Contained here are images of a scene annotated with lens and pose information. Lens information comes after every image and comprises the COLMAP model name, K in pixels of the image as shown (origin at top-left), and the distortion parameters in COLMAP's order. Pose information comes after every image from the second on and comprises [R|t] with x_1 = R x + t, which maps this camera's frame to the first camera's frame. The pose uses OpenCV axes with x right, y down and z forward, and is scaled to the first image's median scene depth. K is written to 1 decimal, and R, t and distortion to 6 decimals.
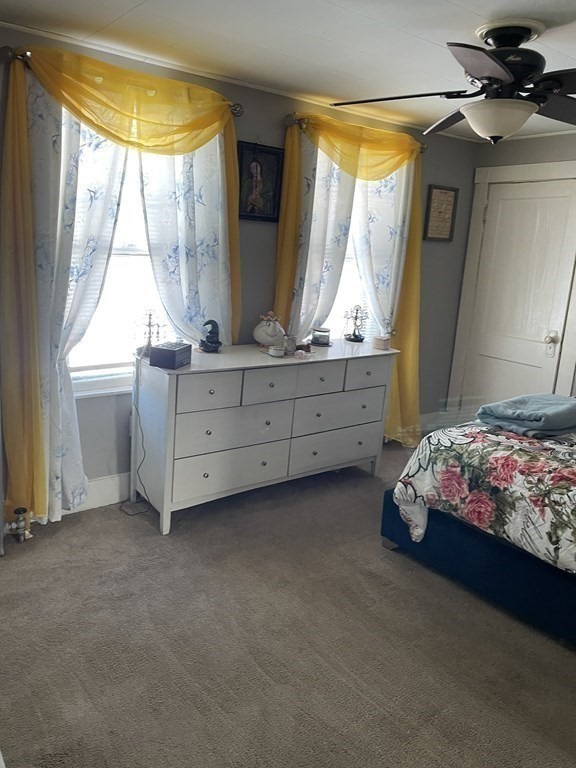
lens RADIAL K [[582.6, 0, 287.5], [0, 582.6, 382.2], [0, 0, 1]] dist [0.079939, -0.105315]
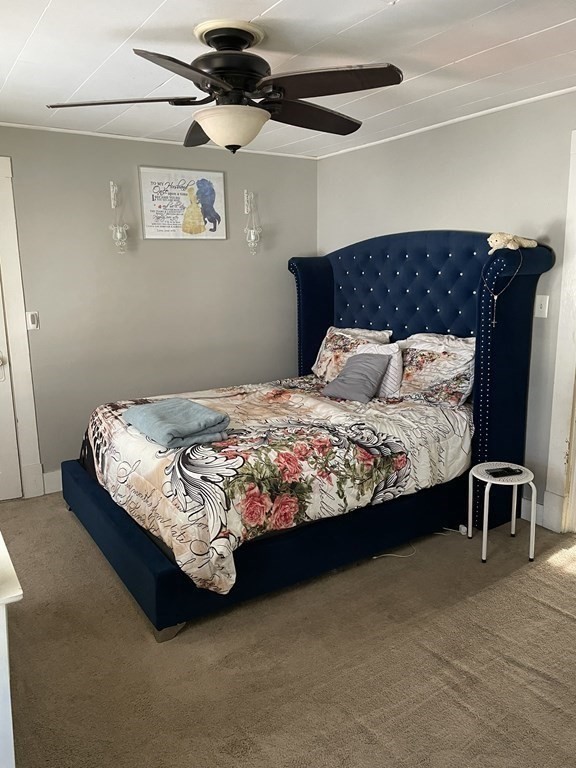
lens RADIAL K [[582.6, 0, 288.3], [0, 582.6, 382.5], [0, 0, 1]] dist [0.079939, -0.105315]
pose [[0.085294, -0.247258, 0.965188, -0.523837], [0.236031, 0.946158, 0.221525, -0.193849], [-0.967995, 0.208920, 0.139062, 0.682383]]
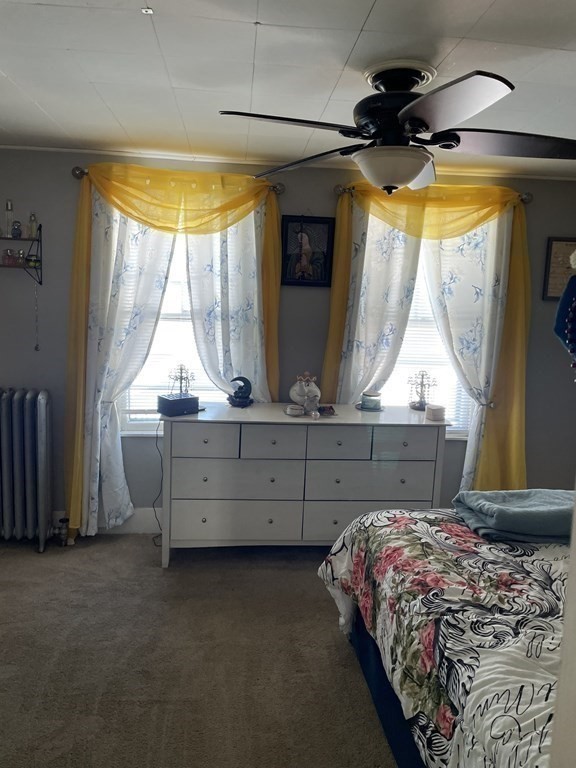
lens RADIAL K [[582.6, 0, 283.4], [0, 582.6, 378.7], [0, 0, 1]] dist [0.079939, -0.105315]
pose [[0.845223, 0.044169, -0.532585, 0.565178], [-0.109138, 0.989842, -0.091114, -0.015170], [0.523151, 0.135137, 0.841458, 0.147658]]
